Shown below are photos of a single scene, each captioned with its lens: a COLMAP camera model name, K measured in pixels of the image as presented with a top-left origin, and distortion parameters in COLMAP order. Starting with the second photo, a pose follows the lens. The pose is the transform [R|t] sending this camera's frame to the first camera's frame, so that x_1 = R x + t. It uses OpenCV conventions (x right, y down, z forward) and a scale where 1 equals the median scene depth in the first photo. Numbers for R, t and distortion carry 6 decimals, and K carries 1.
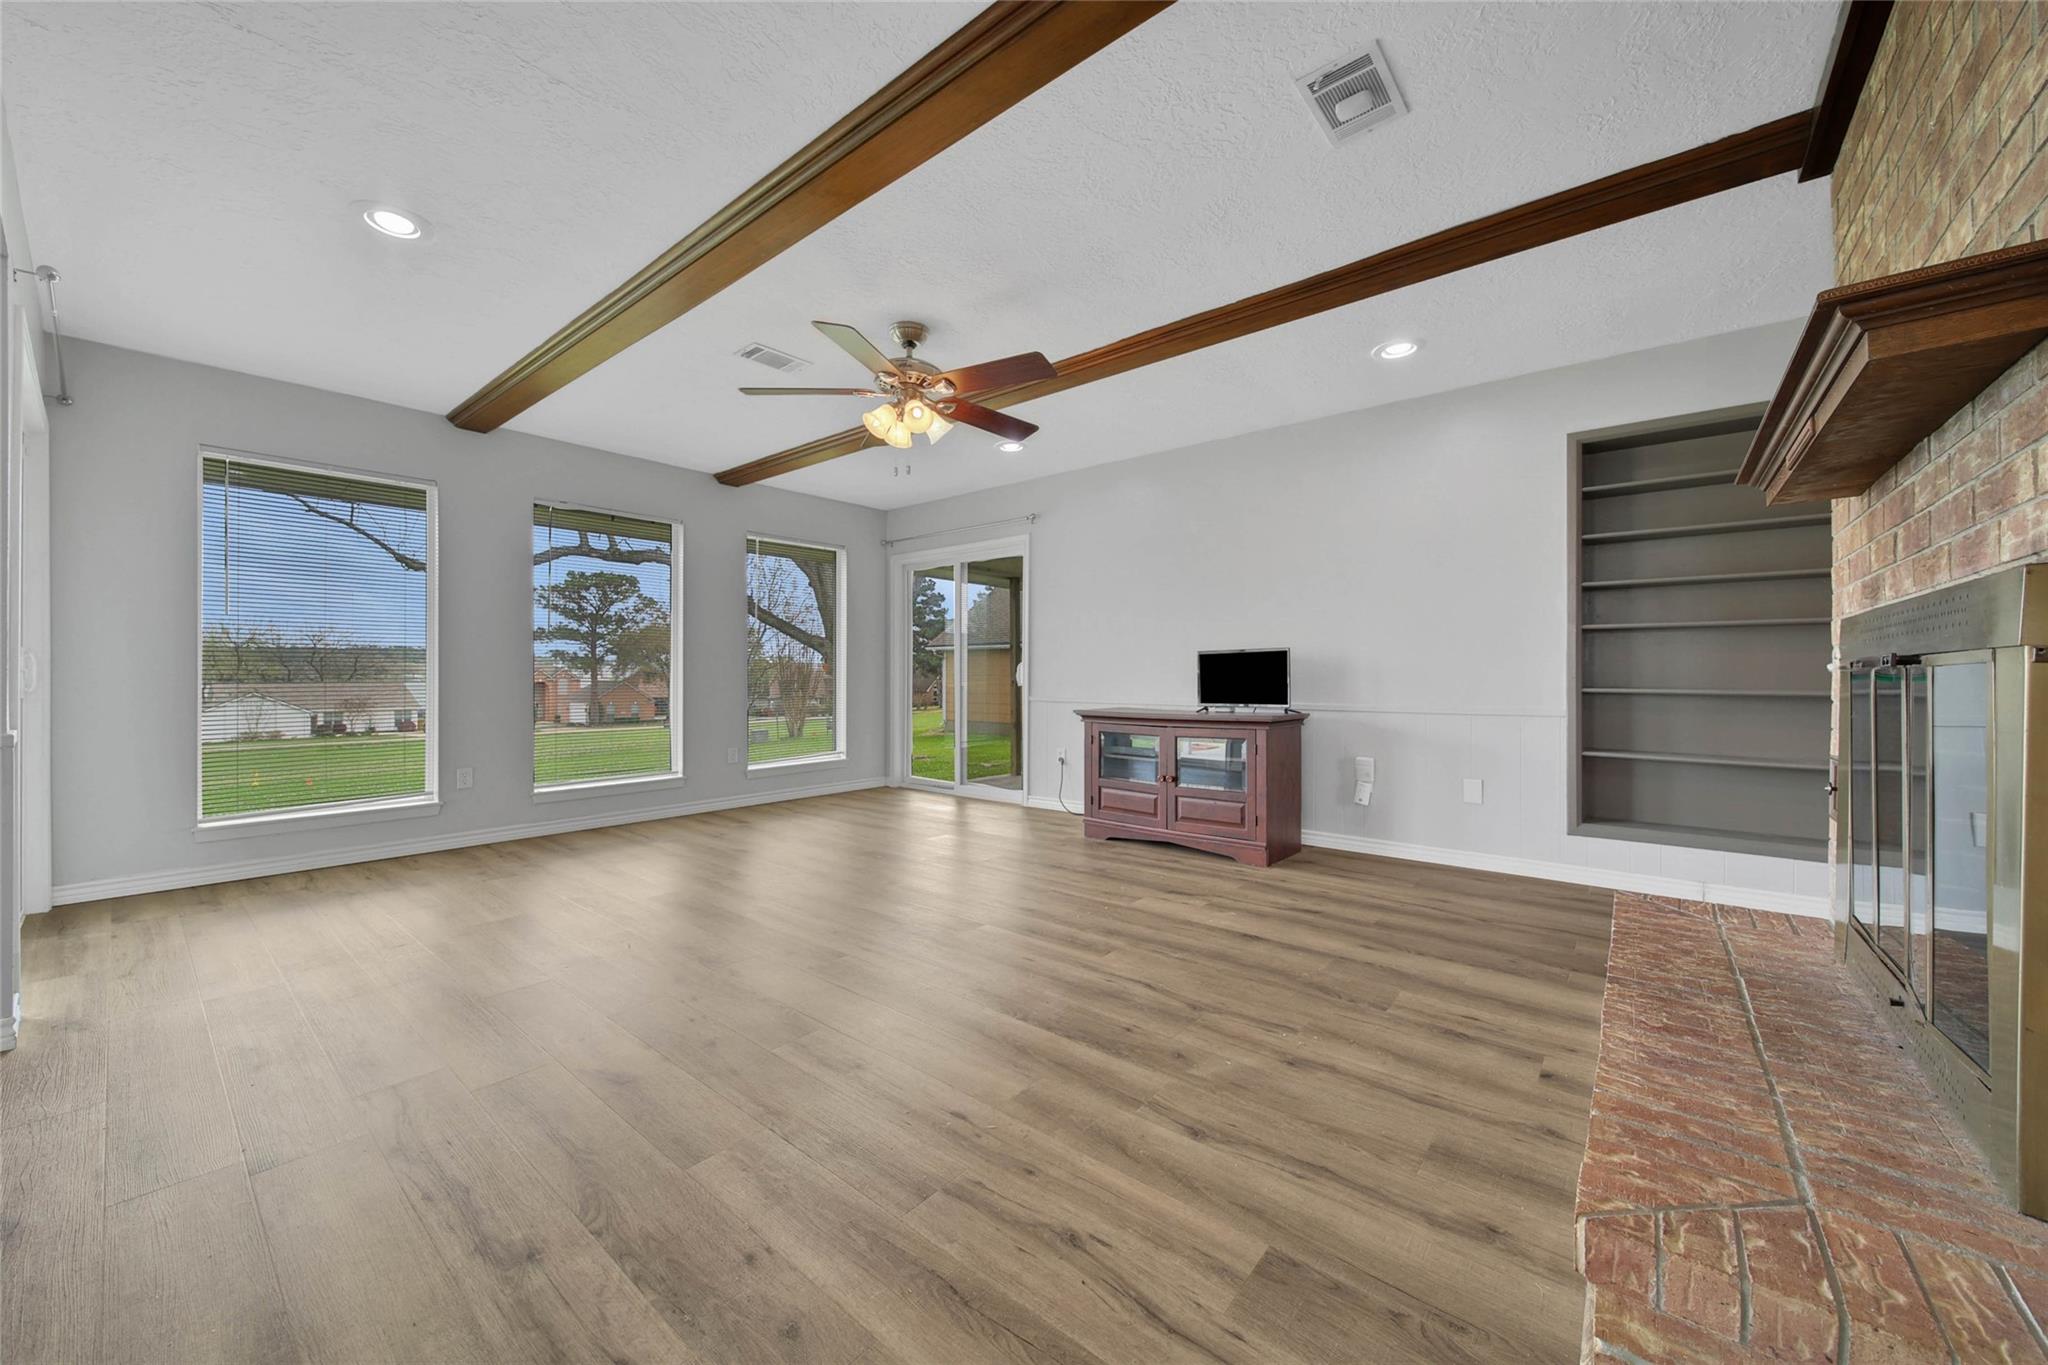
lens RADIAL K [[746.5, 0, 1092.4], [0, 746.5, 683.3], [0, 0, 1]] dist [0.005750, -0.001617]
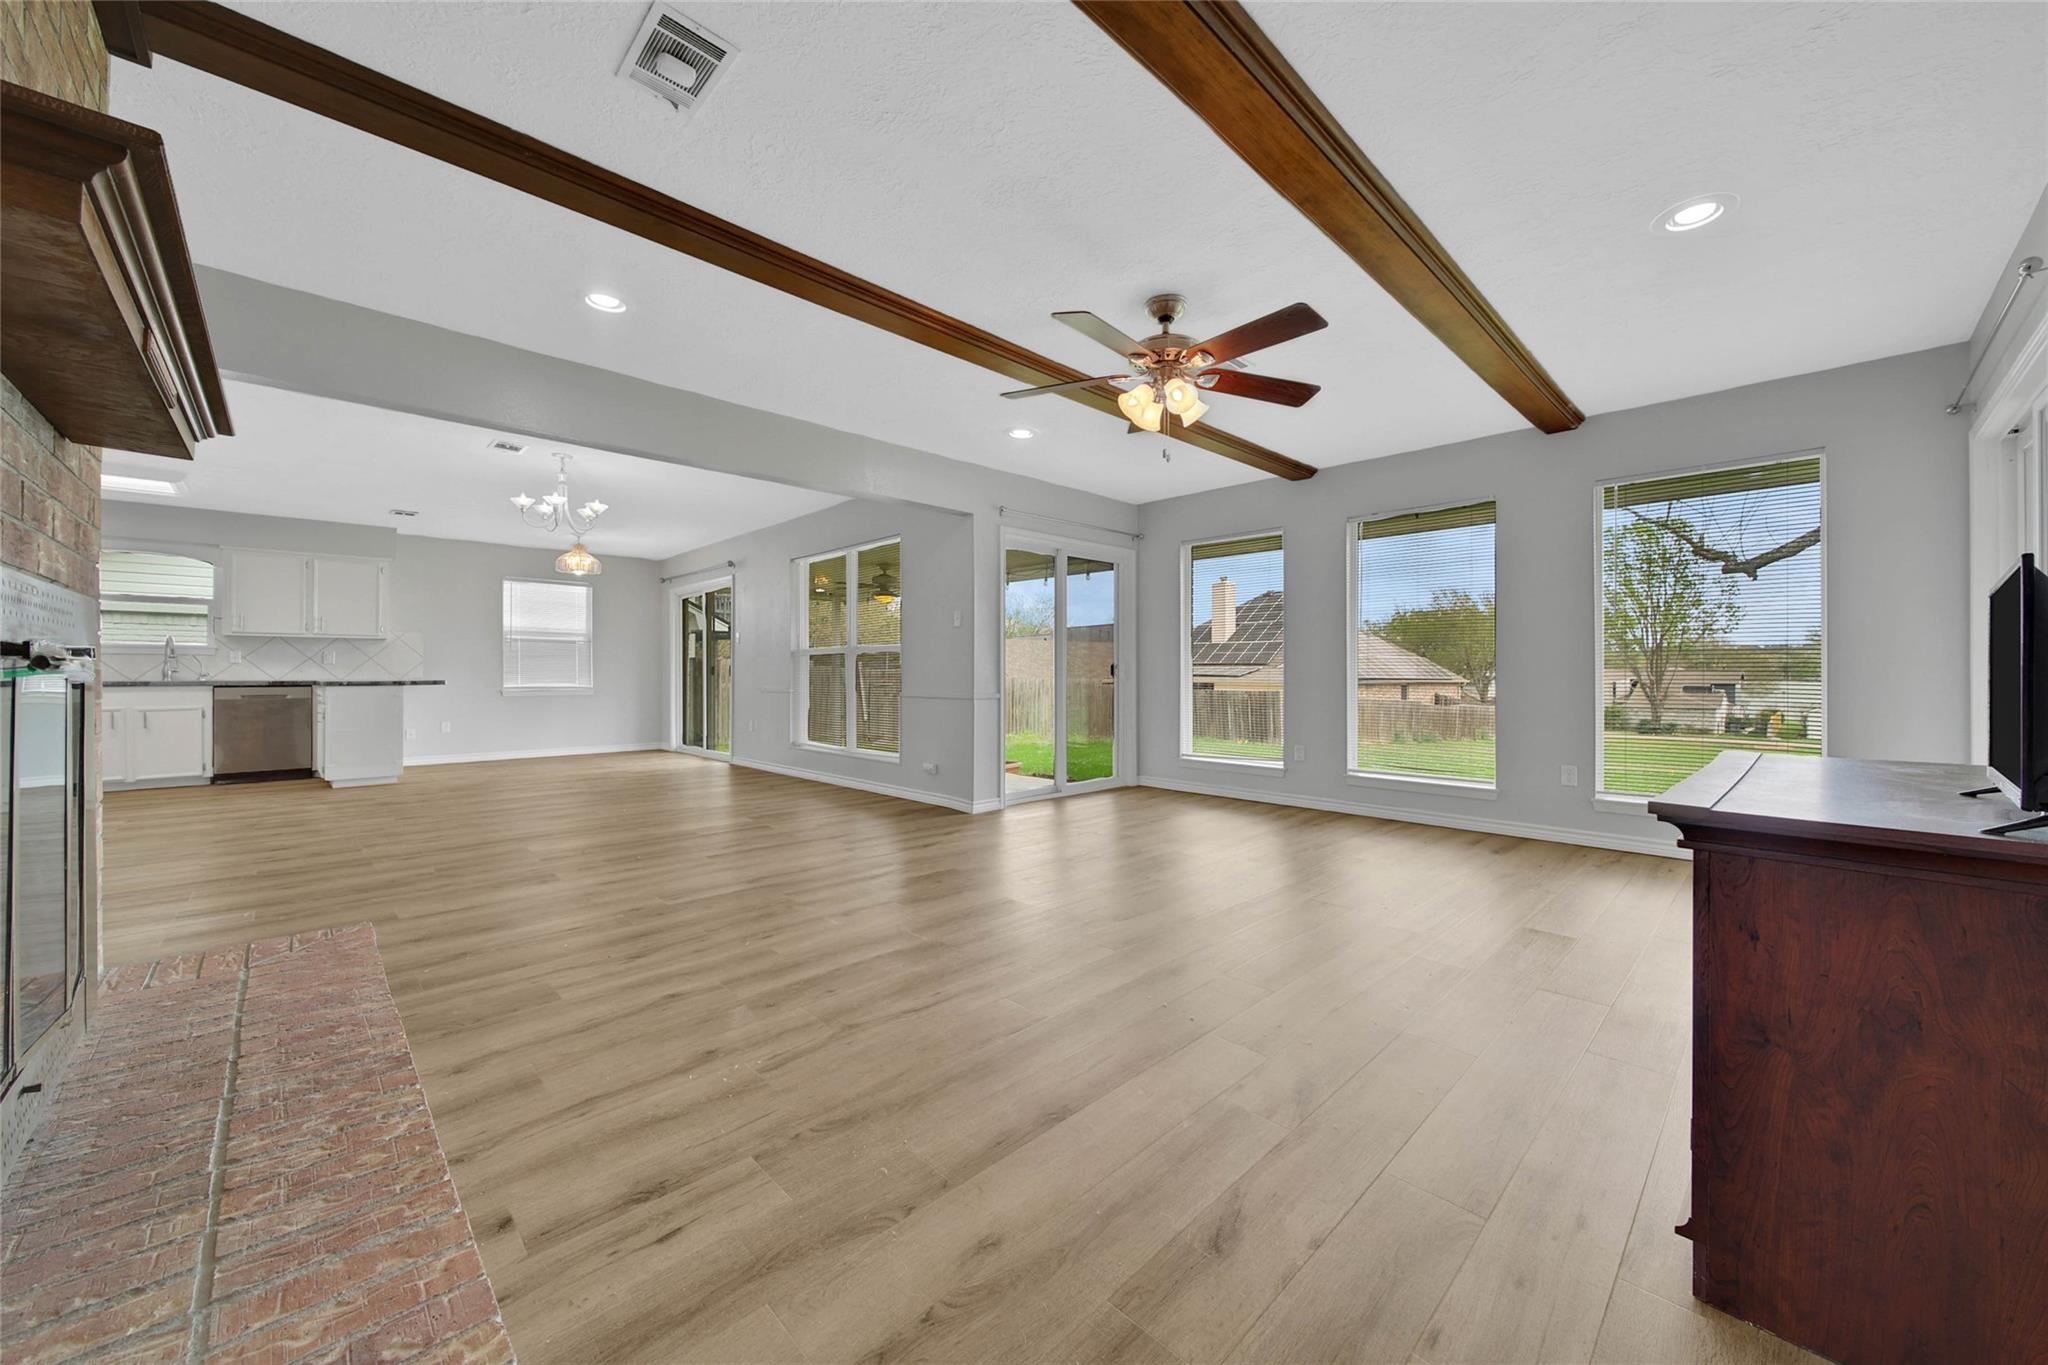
lens RADIAL K [[746.5, 0, 957.9], [0, 746.5, 673.3], [0, 0, 1]] dist [0.005750, -0.001617]
pose [[-0.203695, -0.000650, -0.979034, 1.023537], [-0.012542, 0.999919, 0.001946, -0.014216], [0.978954, 0.012676, -0.203687, 1.309216]]
